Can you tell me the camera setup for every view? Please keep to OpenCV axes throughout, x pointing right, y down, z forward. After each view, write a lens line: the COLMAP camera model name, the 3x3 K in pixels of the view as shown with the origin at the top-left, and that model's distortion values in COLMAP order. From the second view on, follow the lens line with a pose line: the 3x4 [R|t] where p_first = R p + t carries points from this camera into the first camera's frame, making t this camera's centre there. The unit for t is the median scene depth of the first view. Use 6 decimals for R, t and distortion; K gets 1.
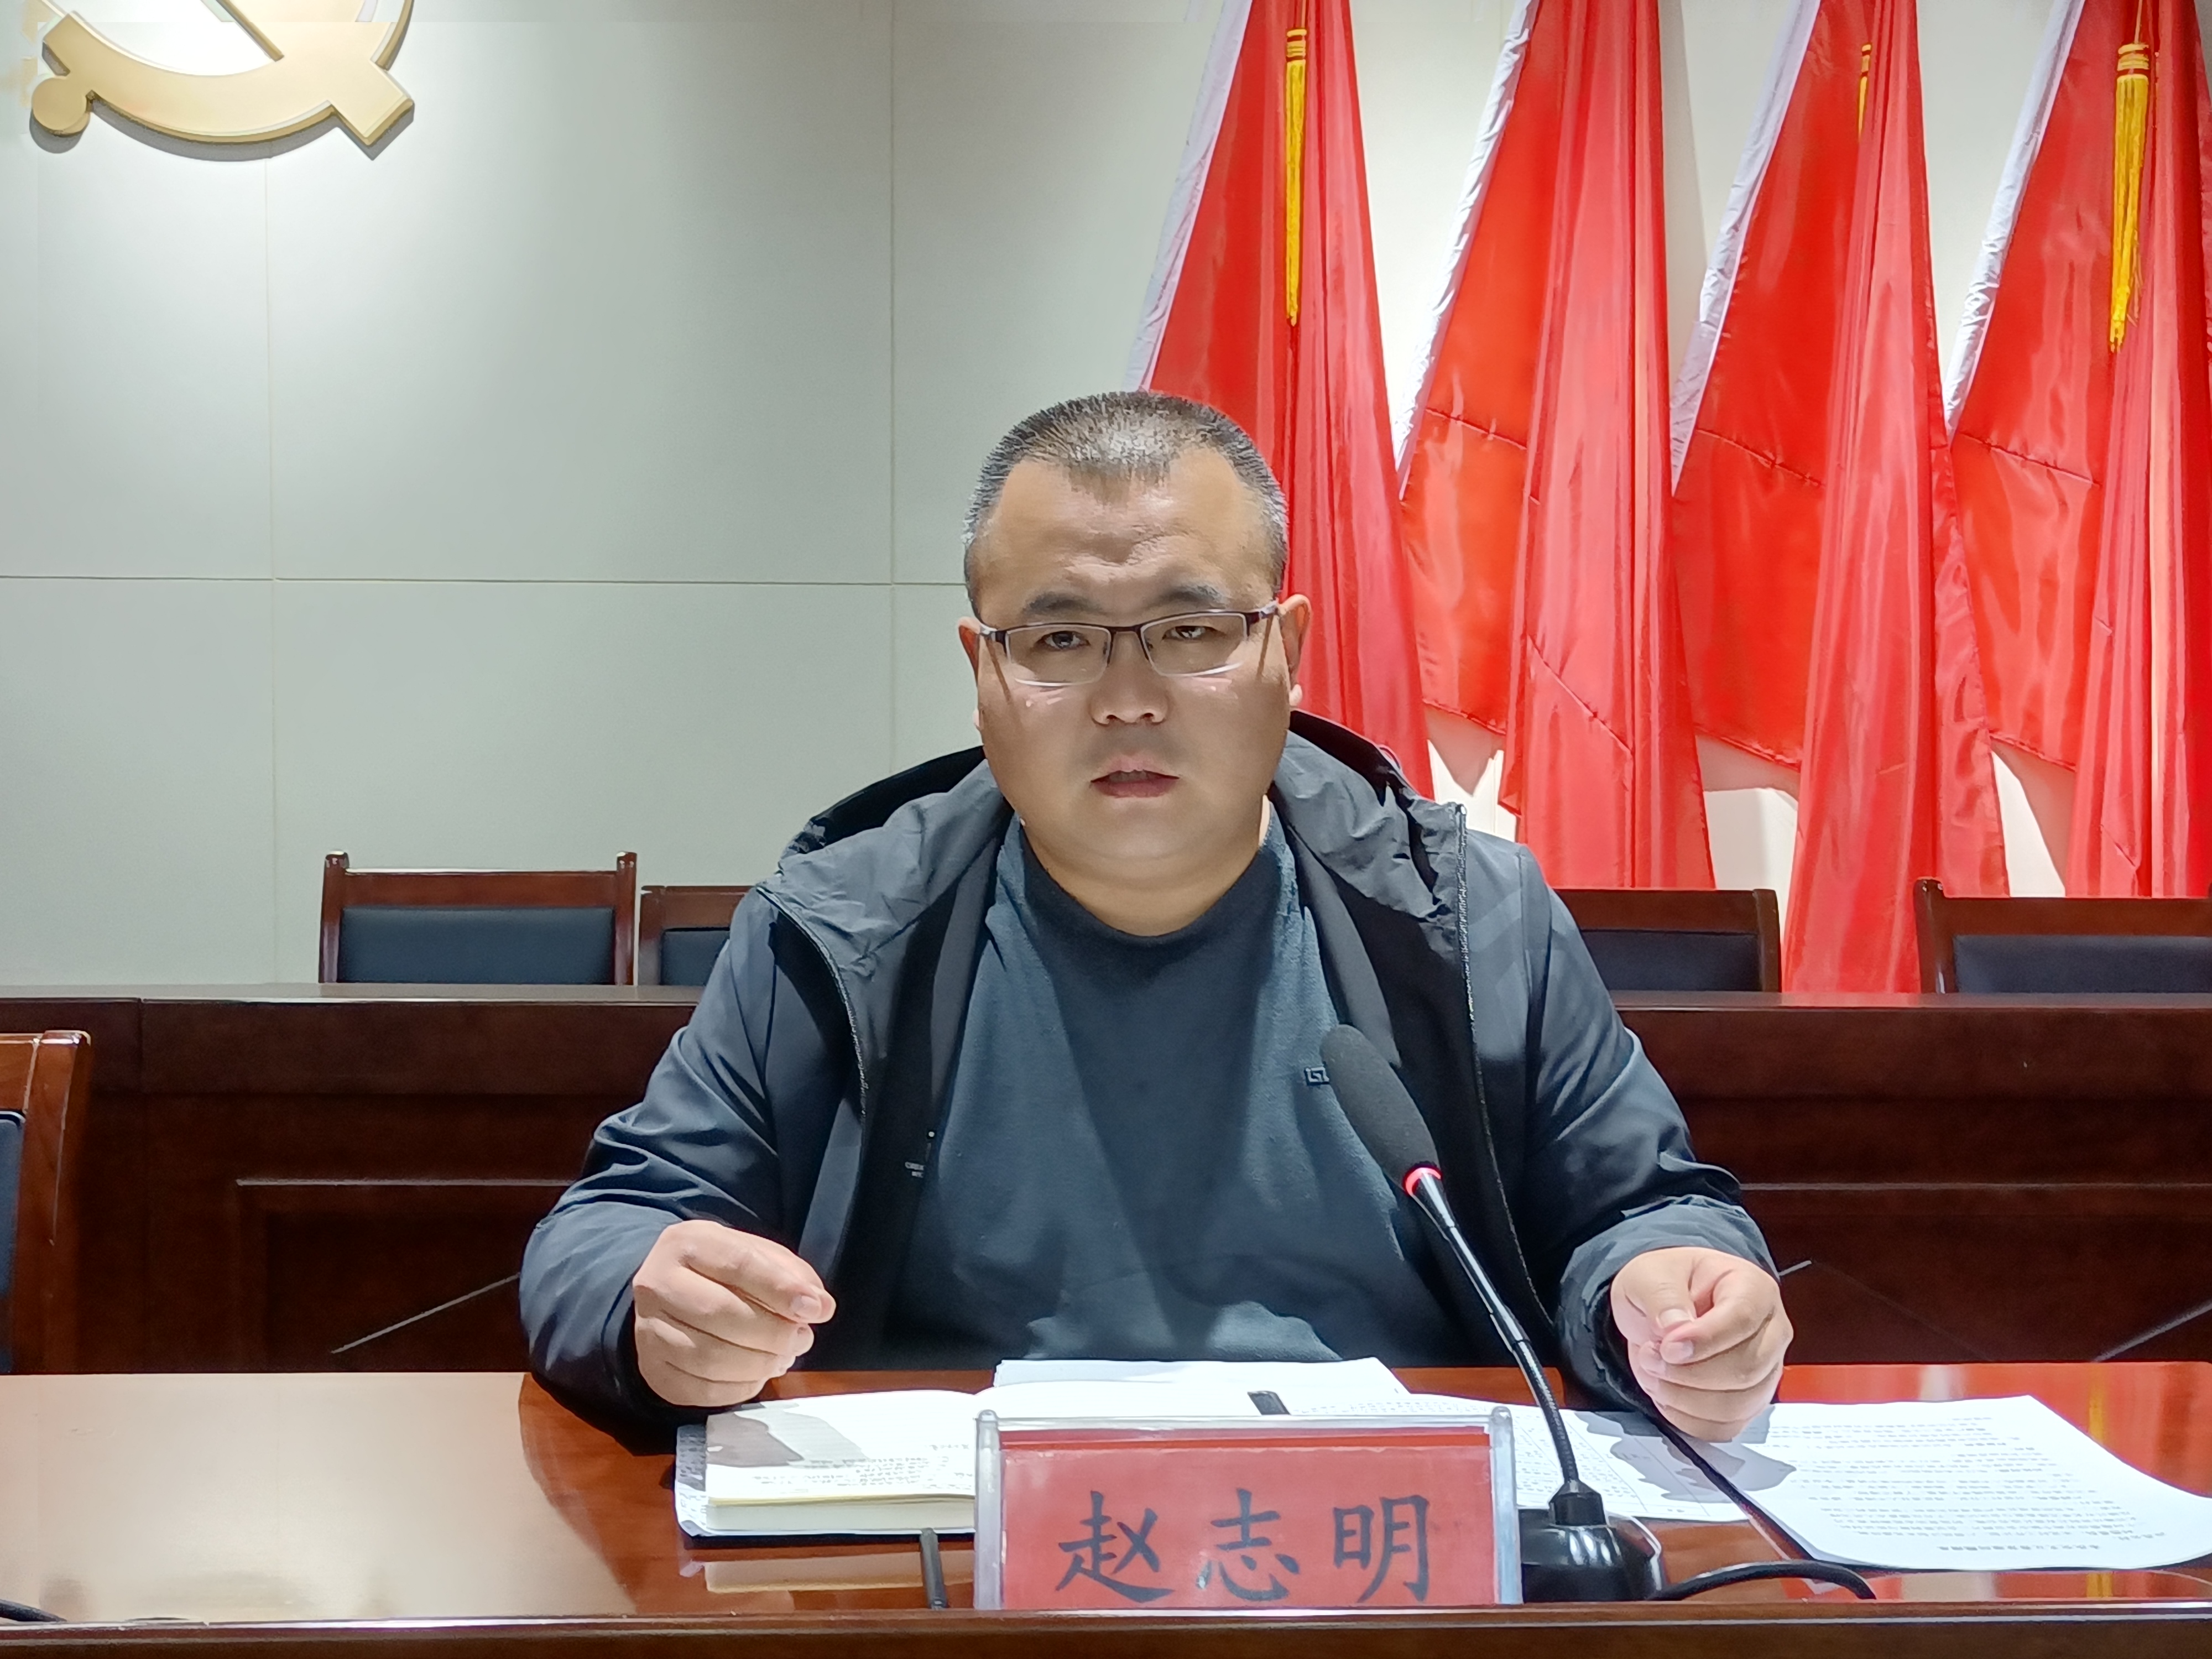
lens RADIAL K [[3056.9, 0, 1116.1], [0, 3056.9, 833.5], [0, 0, 1]] dist [0.099505, 0.000000]
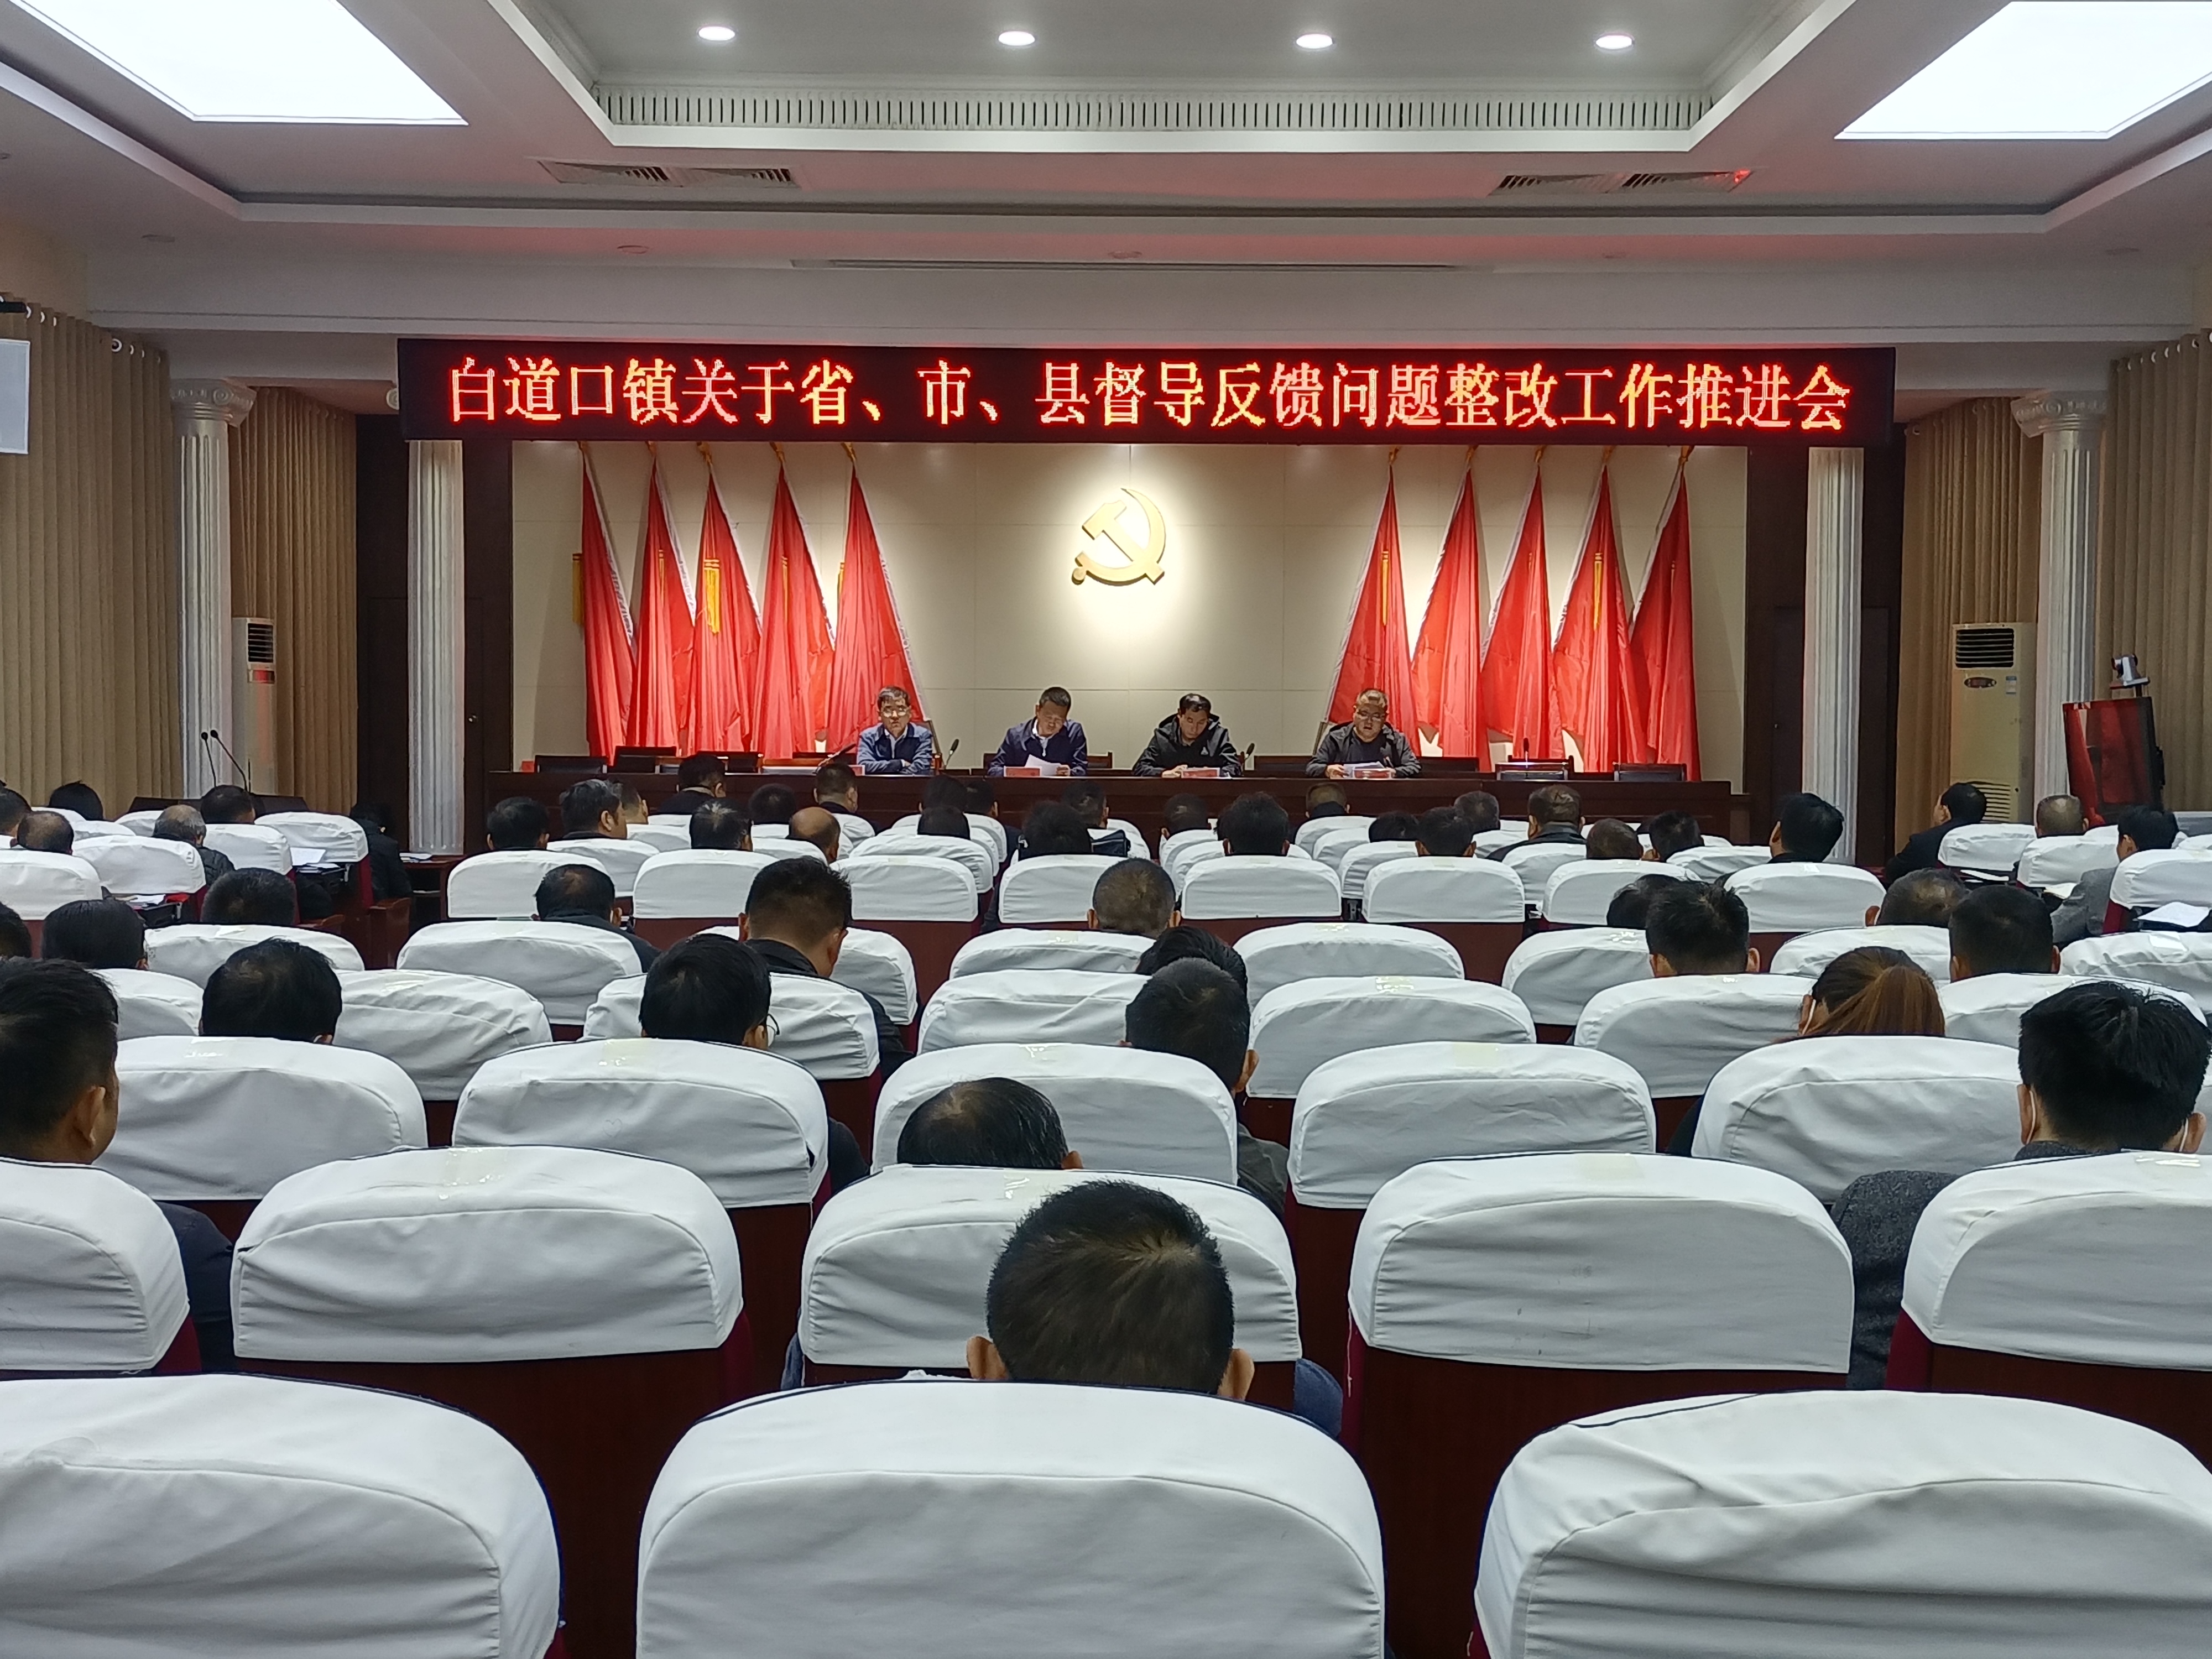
lens RADIAL K [[2717.2, 0, 1101.7], [0, 2717.2, 826.6], [0, 0, 1]] dist [0.049206, 0.000000]
pose [[0.999274, 0.001951, -0.038048, -0.171271], [-0.000377, 0.999146, 0.041309, -0.050501], [0.038097, -0.041265, 0.998422, -2.498188]]
